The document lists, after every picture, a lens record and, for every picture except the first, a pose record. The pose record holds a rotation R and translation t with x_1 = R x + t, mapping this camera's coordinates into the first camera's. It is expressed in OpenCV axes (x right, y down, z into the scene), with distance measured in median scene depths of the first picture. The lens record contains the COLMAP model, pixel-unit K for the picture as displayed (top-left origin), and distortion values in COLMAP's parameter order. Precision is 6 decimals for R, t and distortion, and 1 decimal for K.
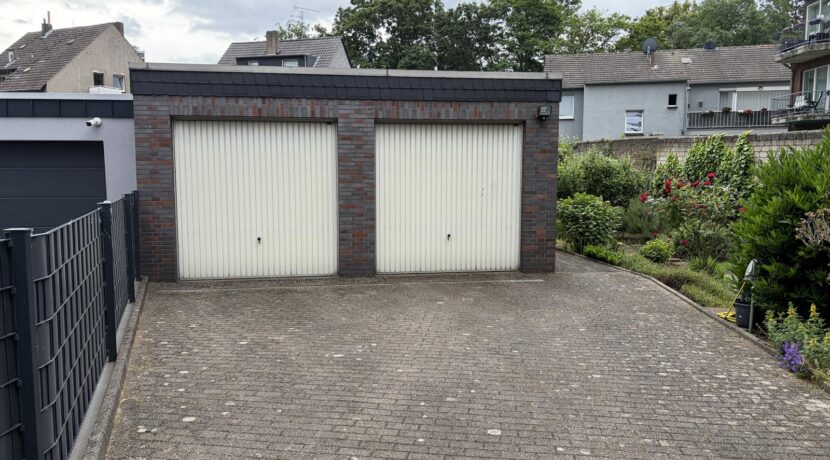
lens RADIAL K [[619.9, 0, 415.0], [0, 619.9, 230.0], [0, 0, 1]] dist [0.052907, -0.074254]
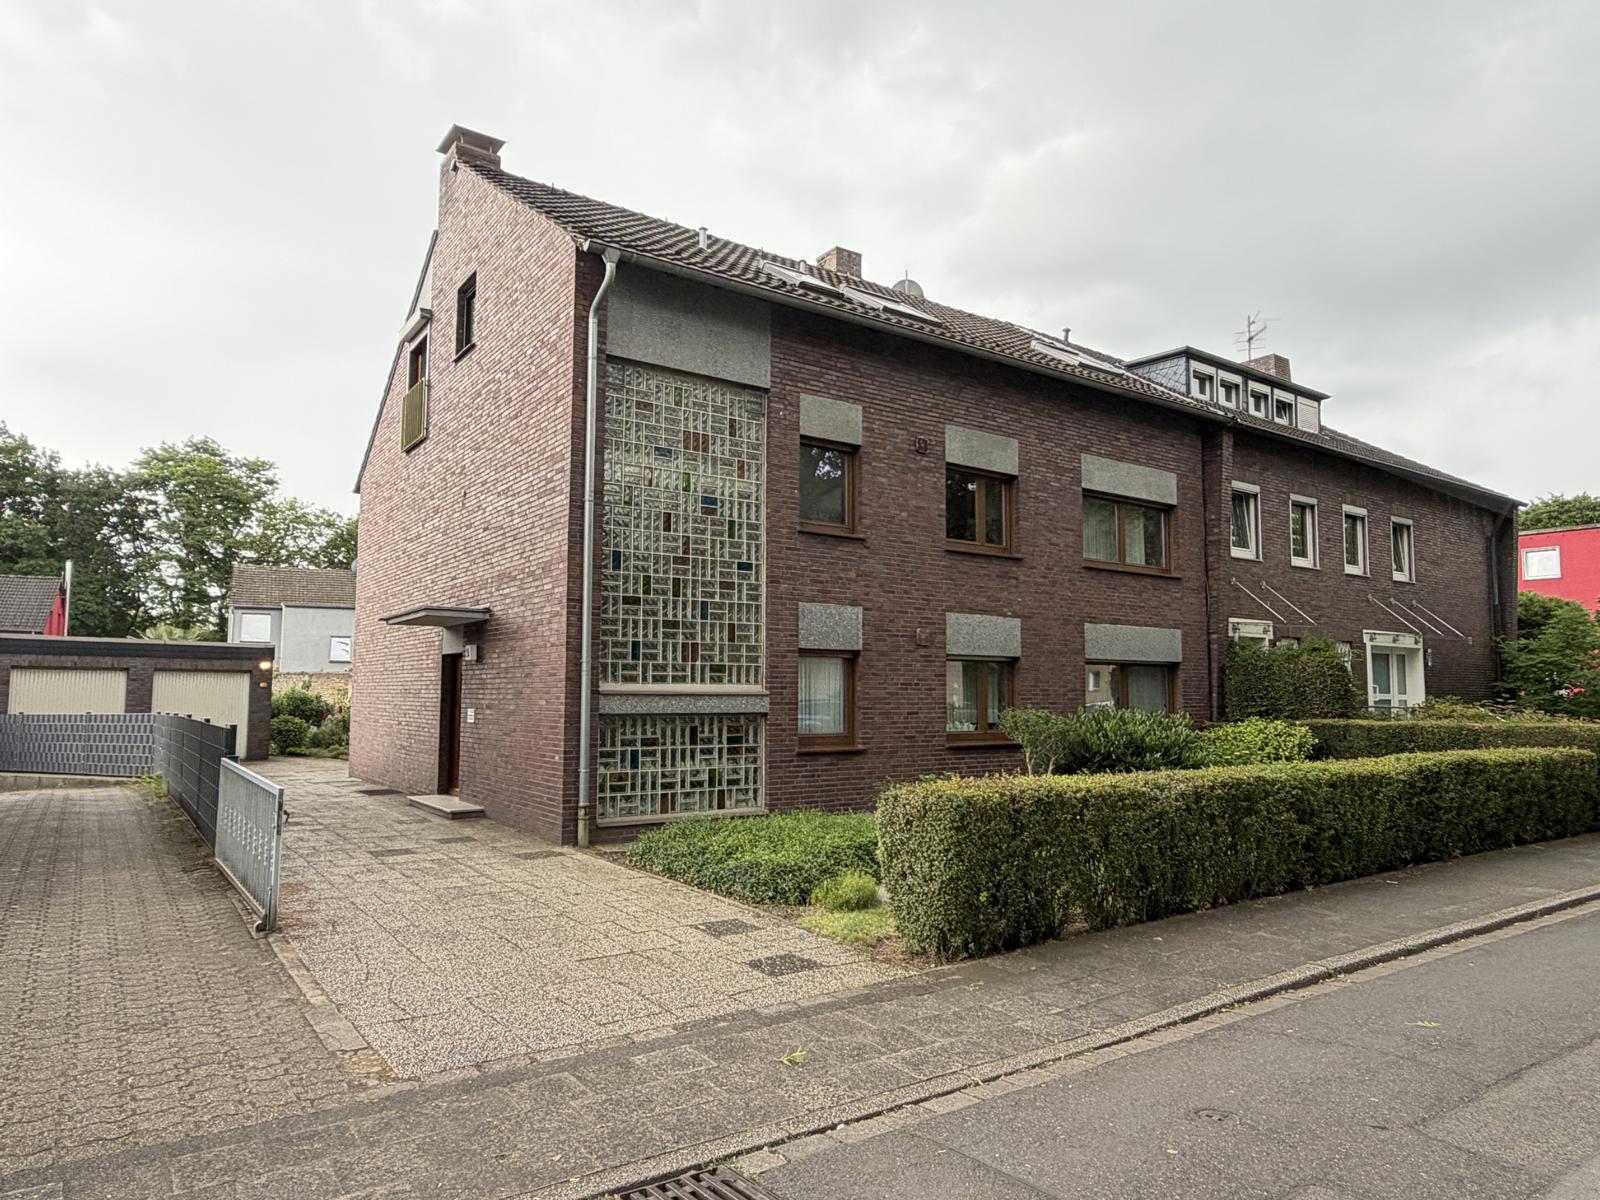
lens RADIAL K [[1016.3, 0, 800.0], [0, 1016.3, 600.0], [0, 0, 1]] dist [0.000978, 0.000185]
pose [[0.739368, 0.062595, 0.670386, -0.596310], [0.068859, 0.983419, -0.167768, 0.209046], [-0.669771, 0.170205, 0.722798, -2.073046]]
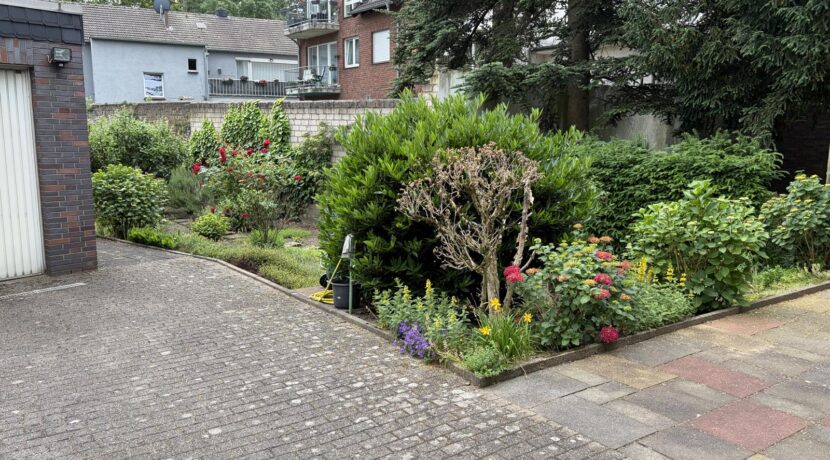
lens RADIAL K [[619.9, 0, 415.0], [0, 619.9, 230.0], [0, 0, 1]] dist [0.052907, -0.074254]
pose [[0.743370, -0.099100, 0.661498, 0.008865], [0.065166, 0.994989, 0.075828, -0.013616], [-0.665698, -0.013261, 0.746103, 0.160280]]
